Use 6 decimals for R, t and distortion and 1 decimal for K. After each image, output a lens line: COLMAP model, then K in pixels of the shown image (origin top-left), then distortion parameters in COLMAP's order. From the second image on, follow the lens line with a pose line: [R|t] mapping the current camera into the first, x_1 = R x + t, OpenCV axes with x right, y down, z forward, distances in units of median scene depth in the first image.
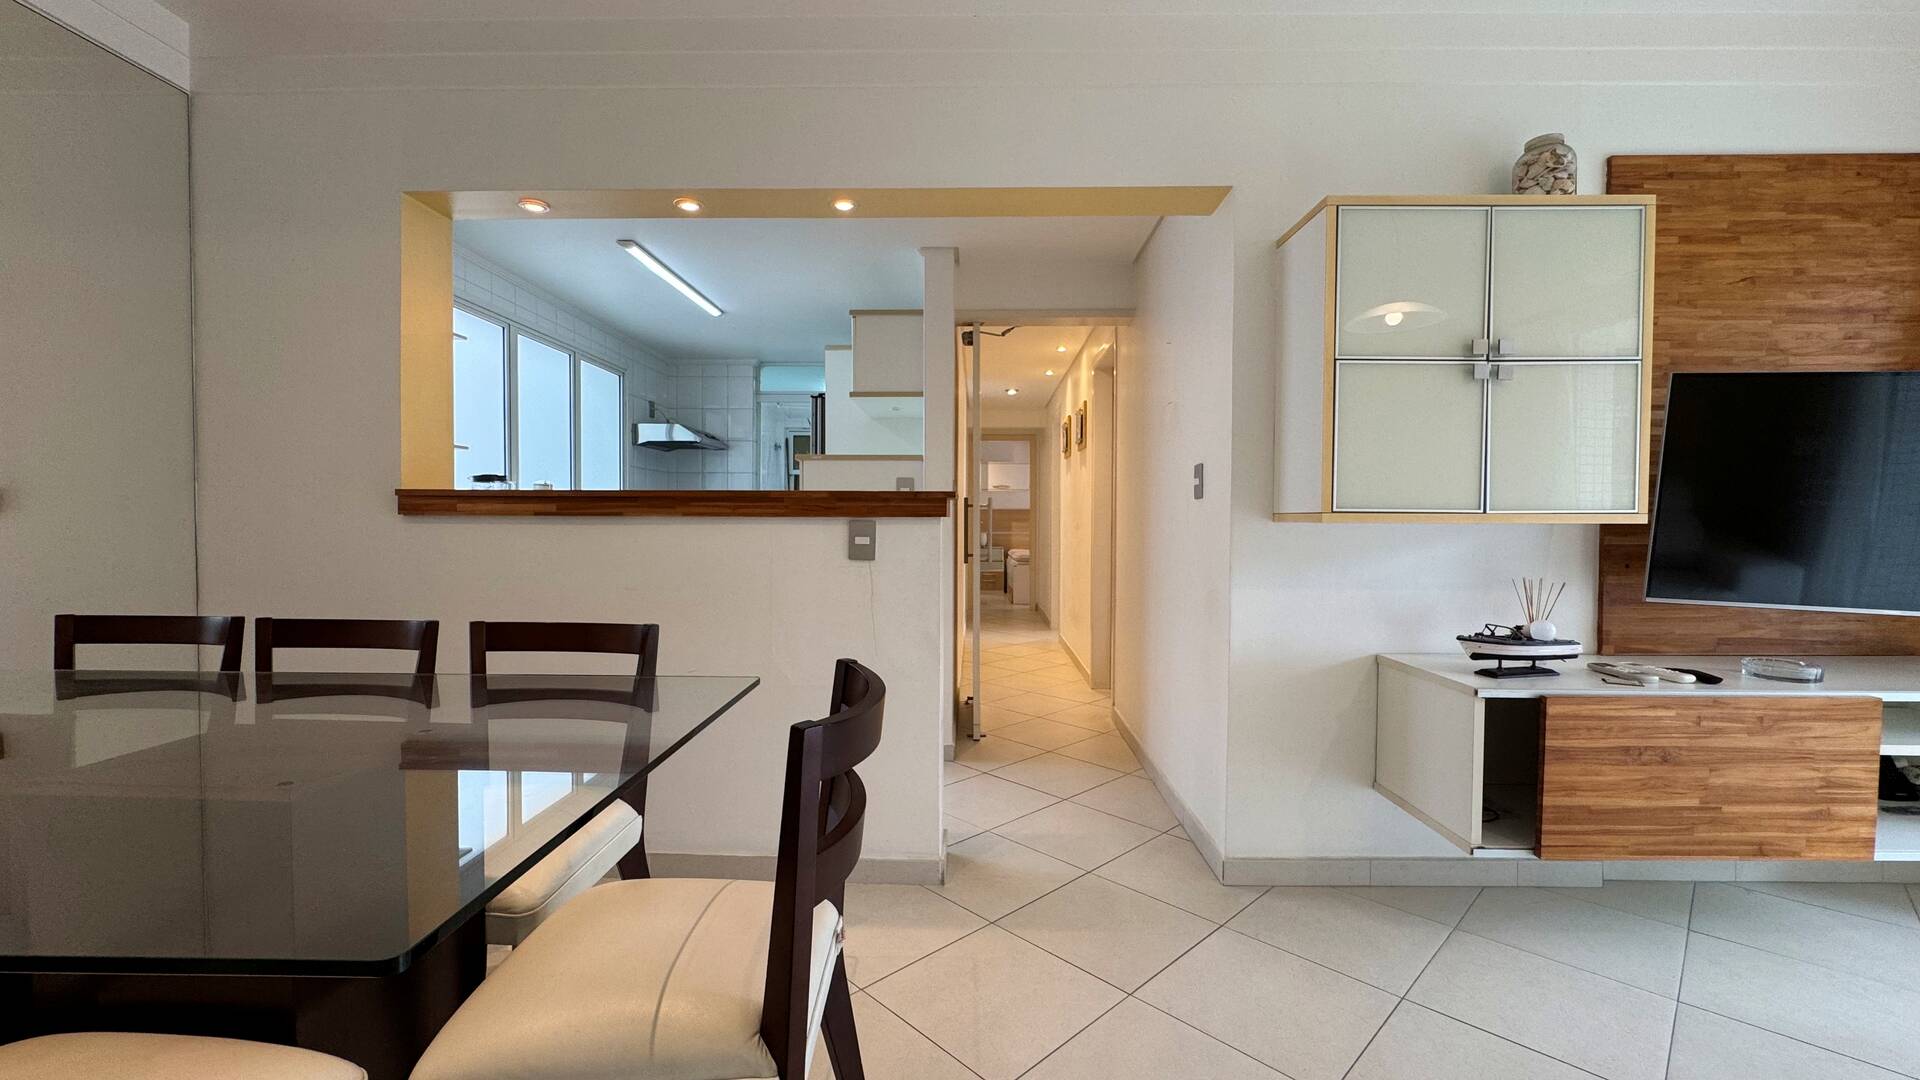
lens RADIAL K [[764.1, 0, 958.9], [0, 764.1, 540.9], [0, 0, 1]] dist [-0.003003, 0.000105]
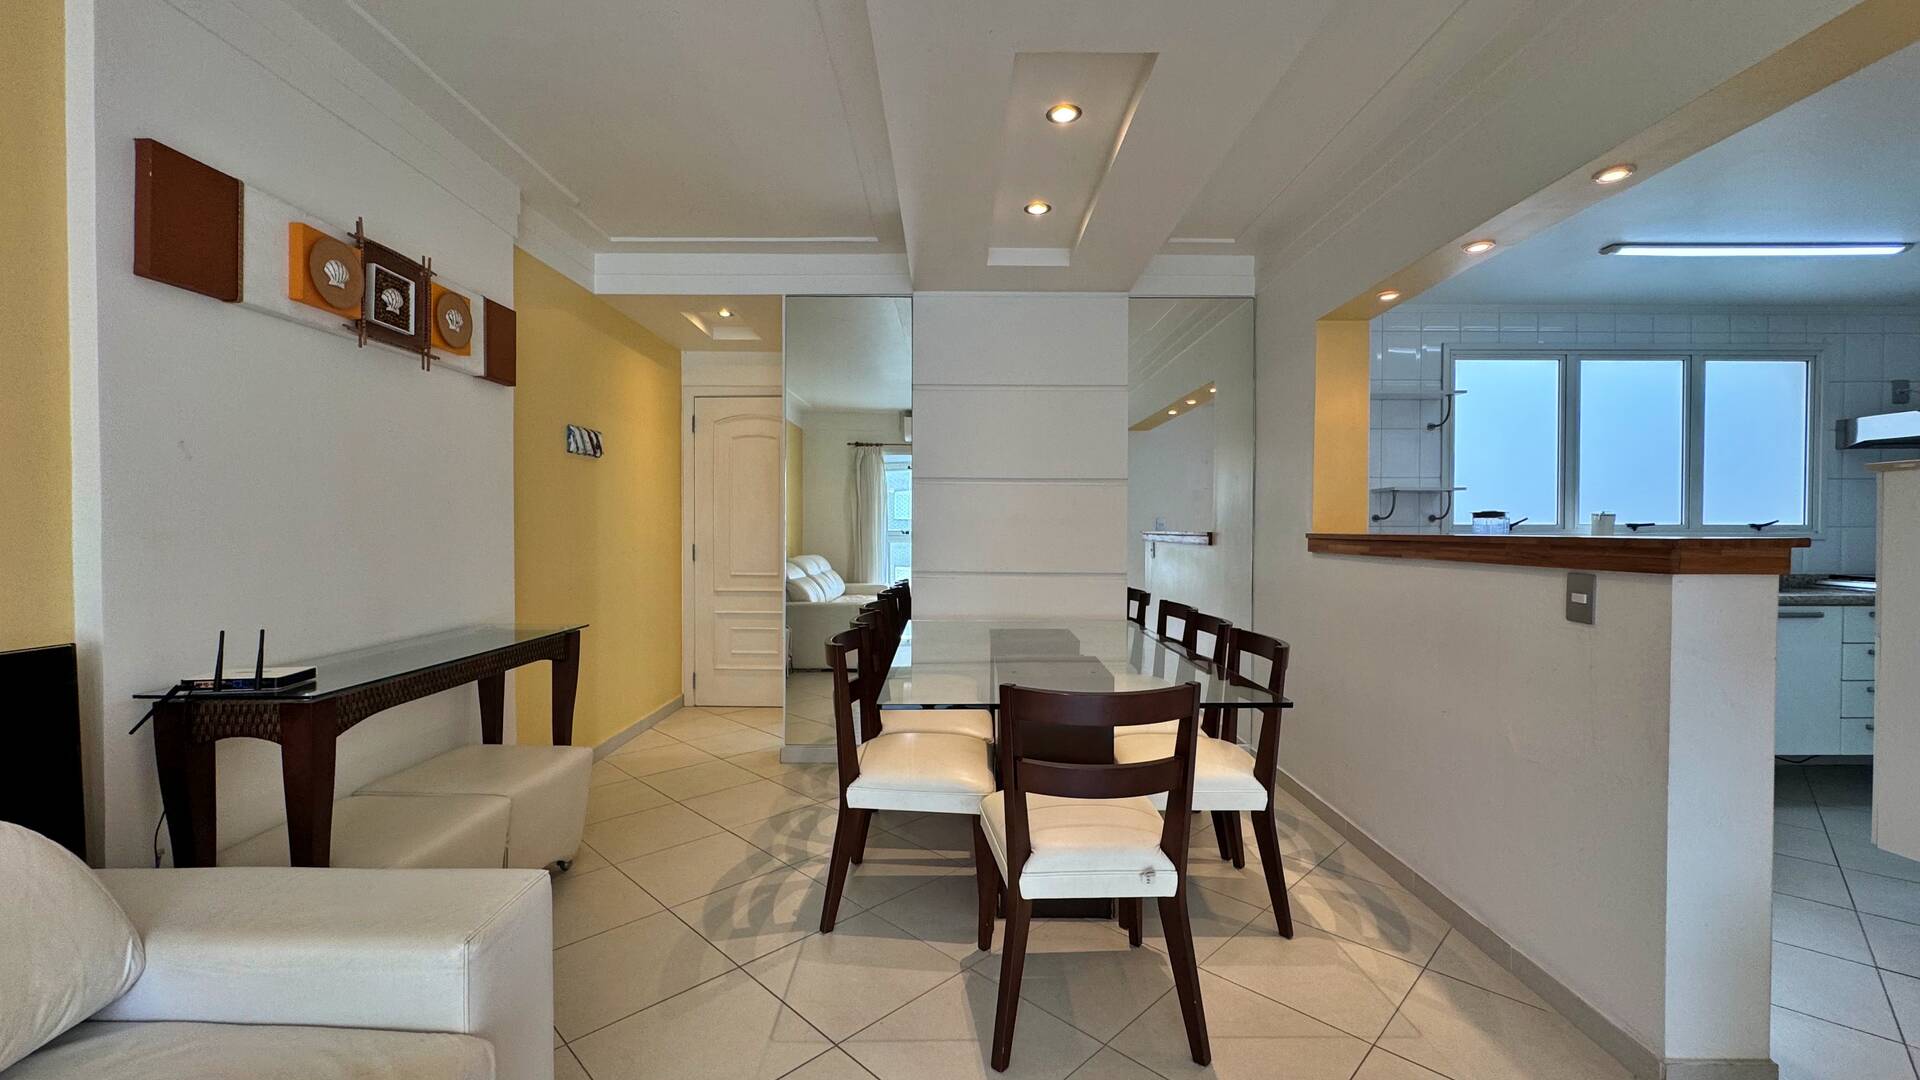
lens RADIAL K [[764.1, 0, 958.9], [0, 764.1, 540.9], [0, 0, 1]] dist [-0.003003, 0.000105]
pose [[0.024149, 0.010385, -0.999654, 0.644455], [-0.026093, 0.999612, 0.009754, -0.050227], [0.999368, 0.025848, 0.024411, 0.316199]]
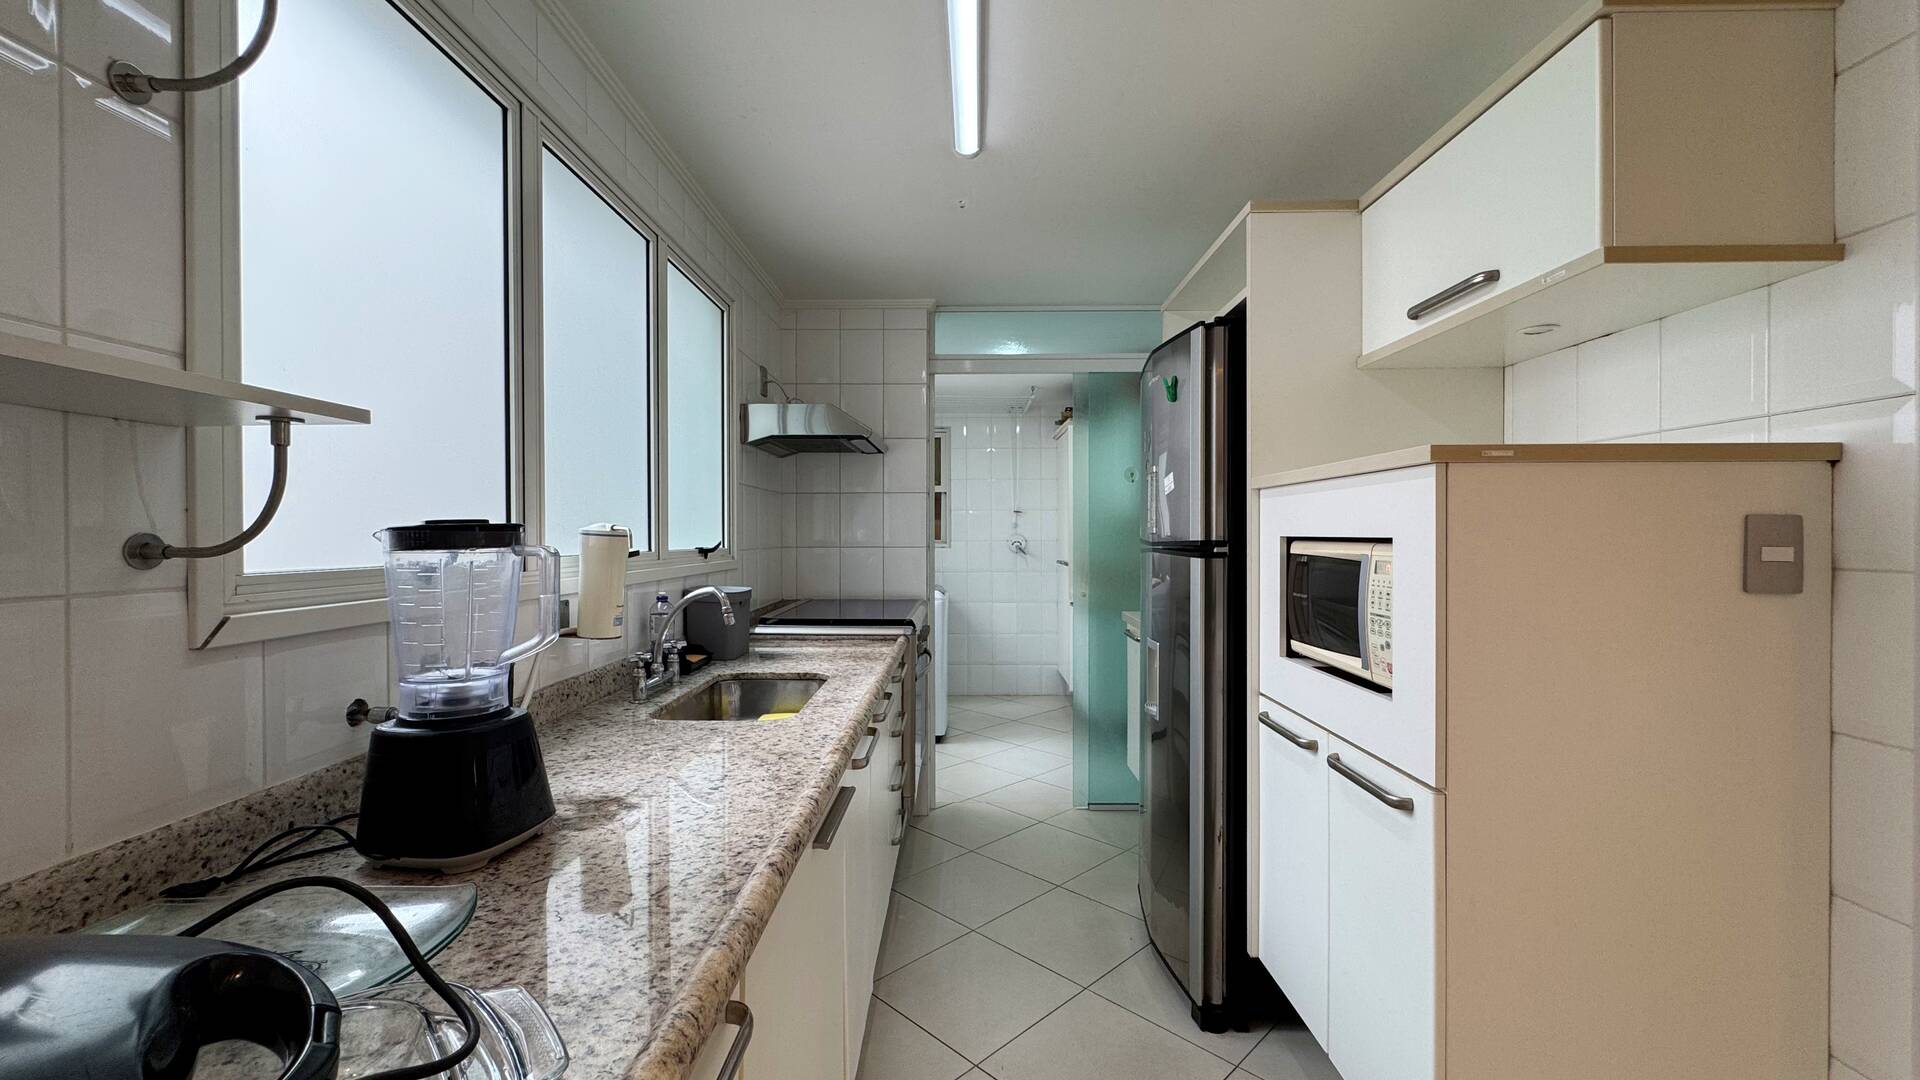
lens RADIAL K [[753.6, 0, 960.0], [0, 753.6, 540.0], [0, 0, 1]] dist [-0.000547, 0.000032]
pose [[0.999847, -0.008044, 0.015522, -0.634455], [0.008304, 0.999825, -0.016791, -0.105945], [-0.015384, 0.016918, 0.999739, 1.051146]]
